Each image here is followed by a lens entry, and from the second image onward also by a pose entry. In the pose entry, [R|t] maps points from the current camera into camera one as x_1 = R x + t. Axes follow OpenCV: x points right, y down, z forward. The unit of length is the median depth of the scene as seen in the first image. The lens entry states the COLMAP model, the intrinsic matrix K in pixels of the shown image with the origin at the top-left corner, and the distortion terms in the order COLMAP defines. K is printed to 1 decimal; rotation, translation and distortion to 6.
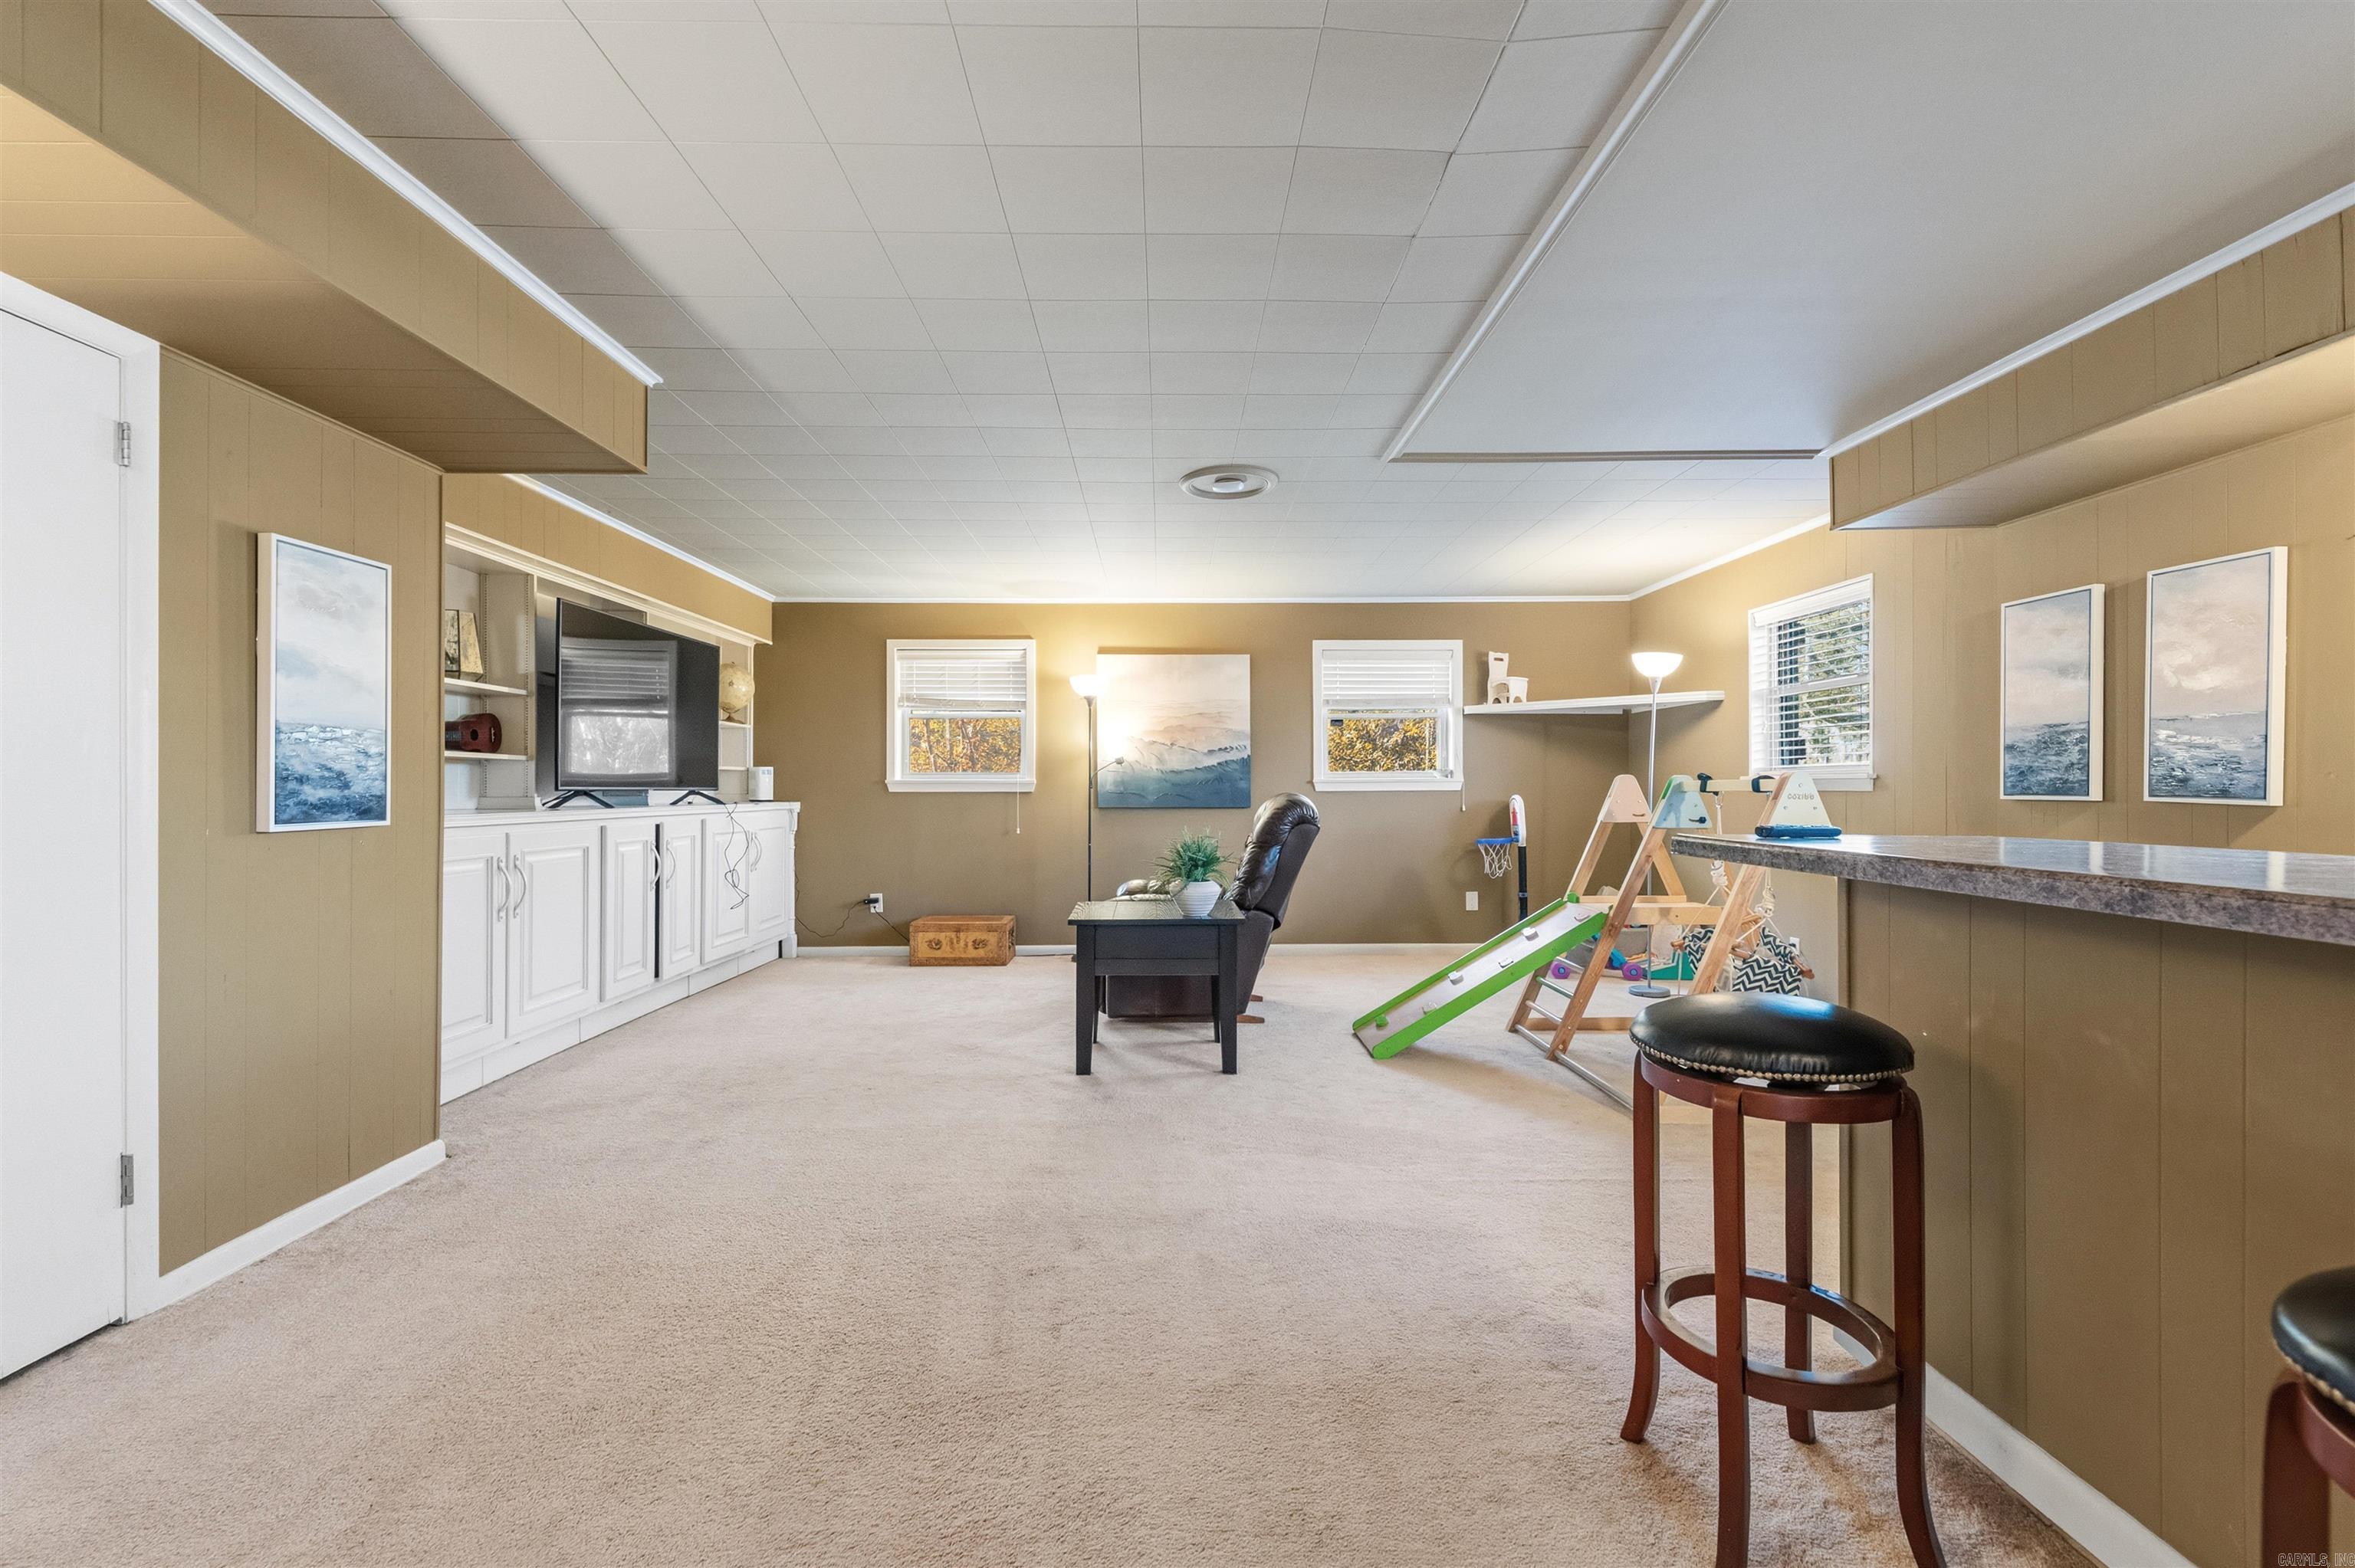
lens RADIAL K [[1020.0, 0, 1181.3], [0, 1020.0, 784.9], [0, 0, 1]] dist [-0.001605, -0.000194]
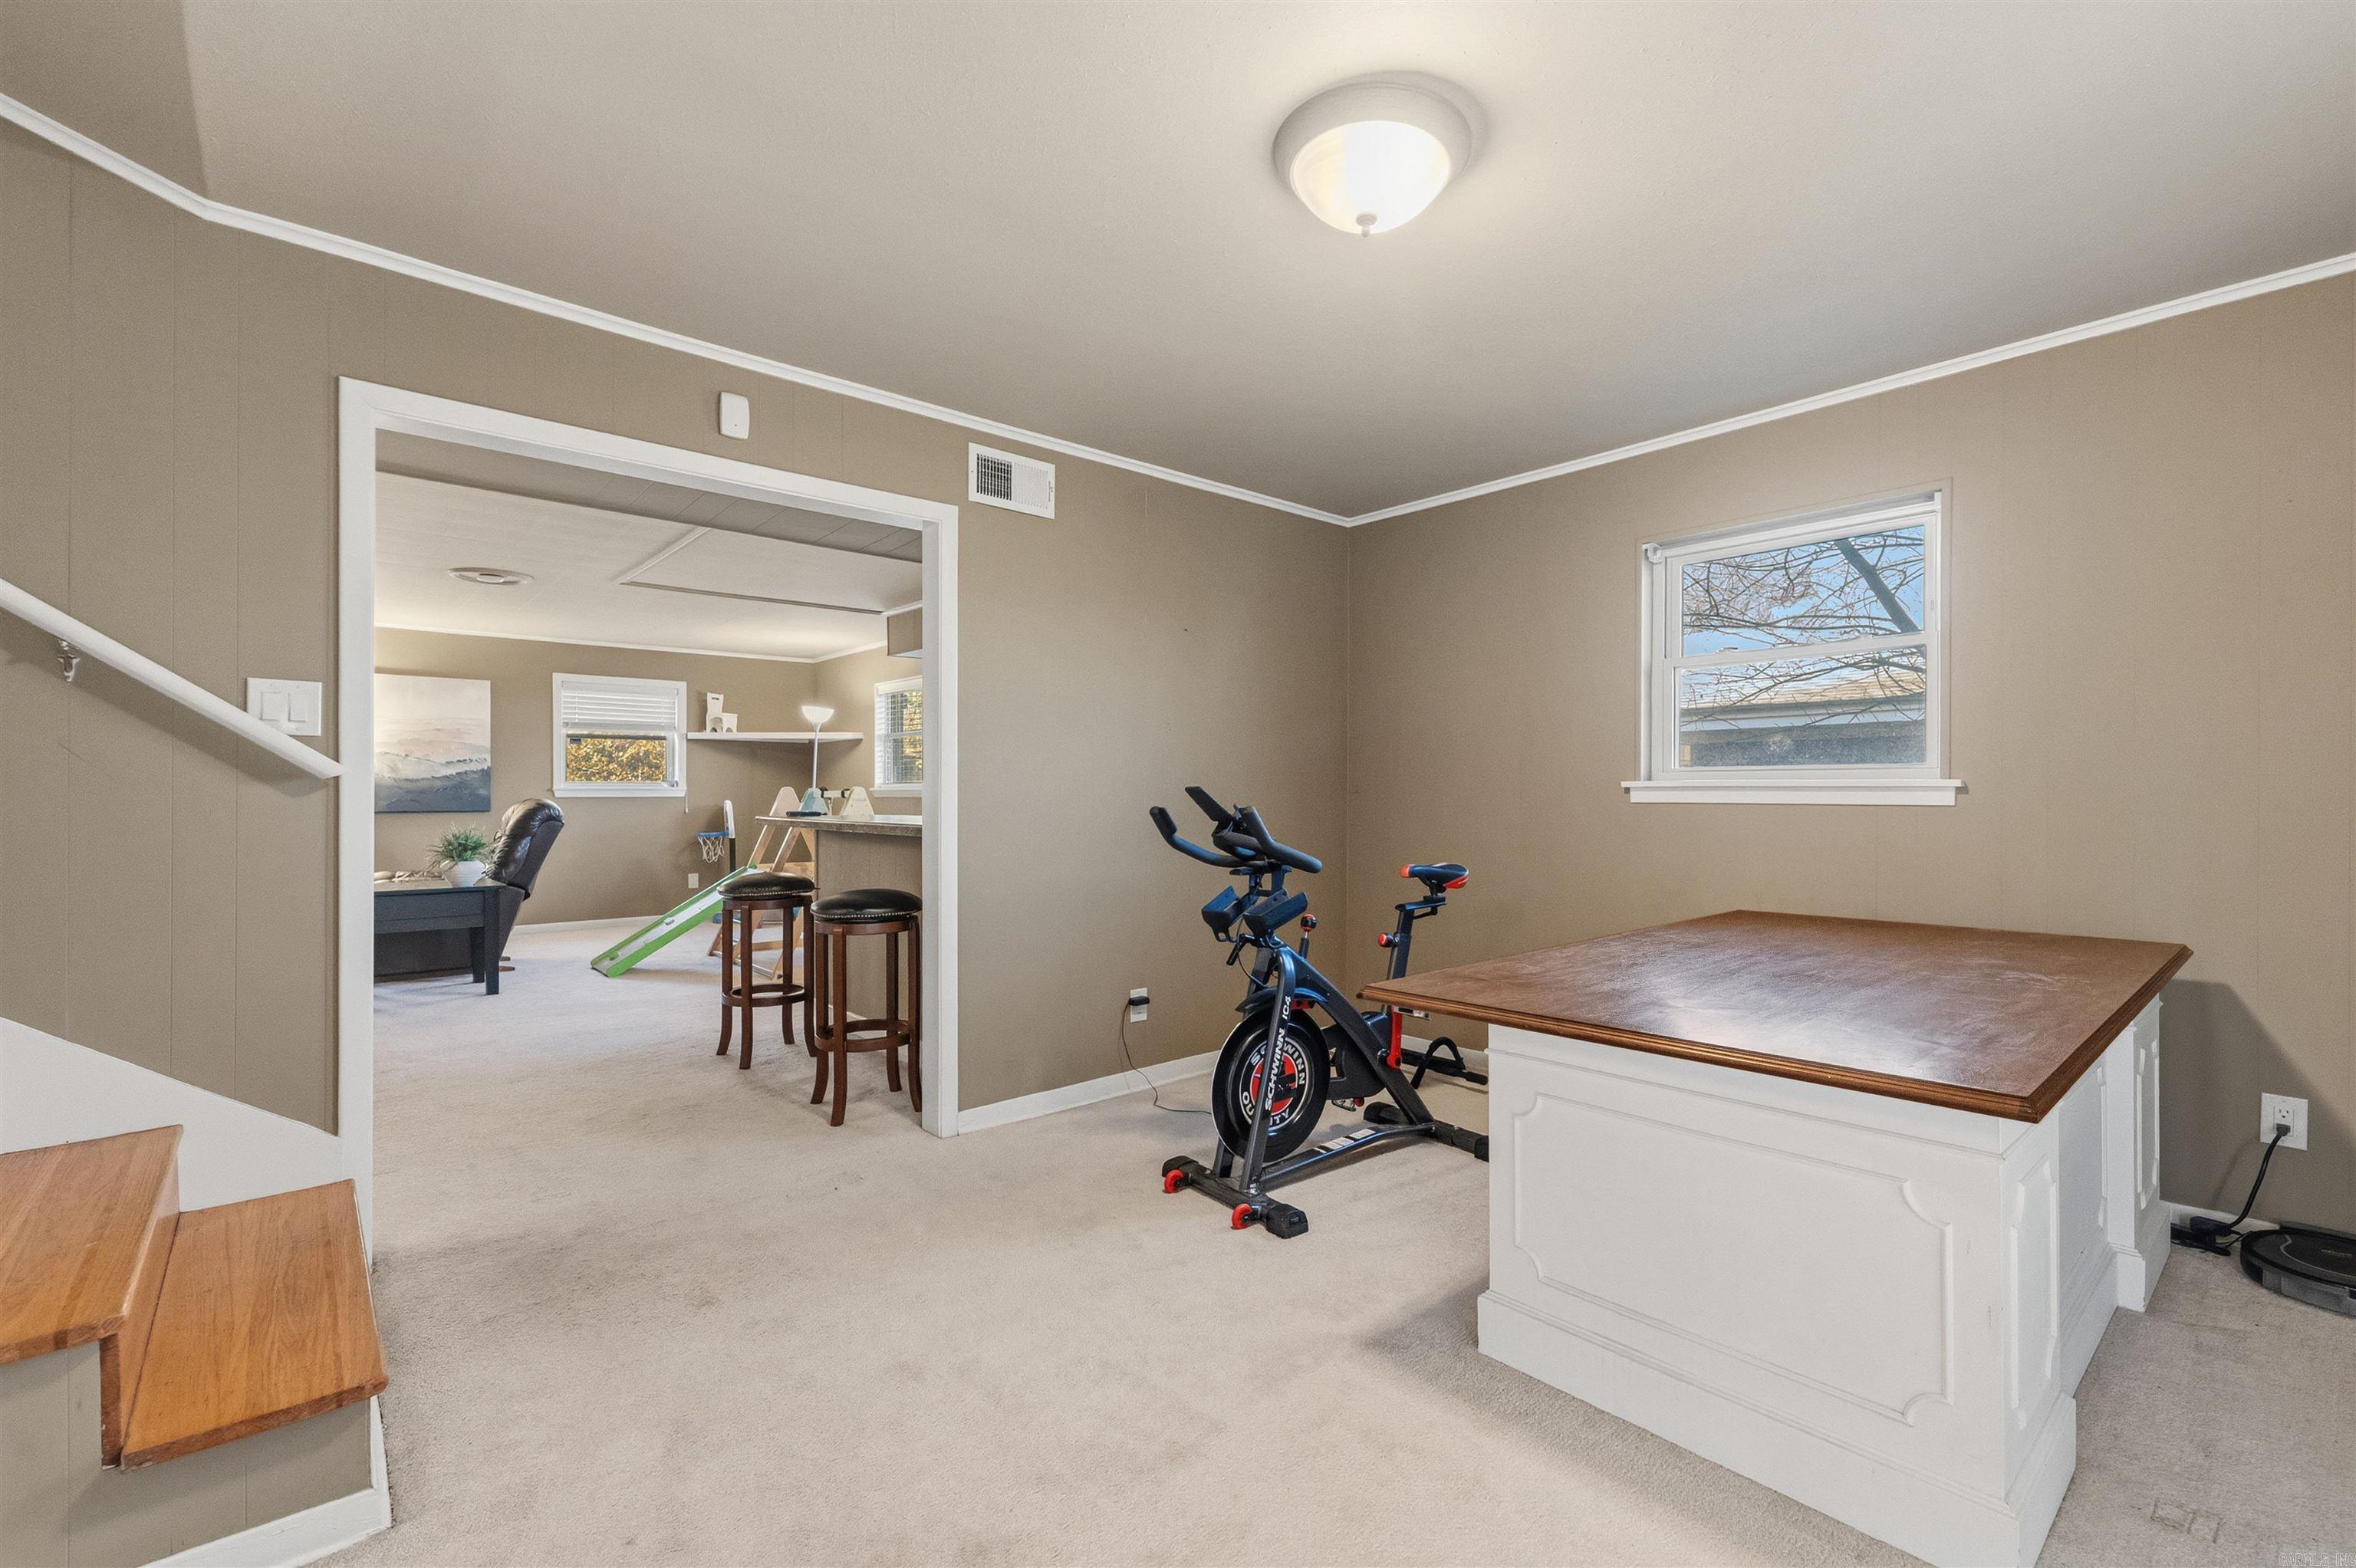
lens RADIAL K [[1020.4, 0, 1184.2], [0, 1020.4, 790.5], [0, 0, 1]] dist [-0.001605, -0.000194]
pose [[0.766443, 0.004814, 0.642295, -0.077468], [-0.003066, 0.999988, -0.003836, 0.000180], [-0.642305, 0.000971, 0.766448, -0.428175]]
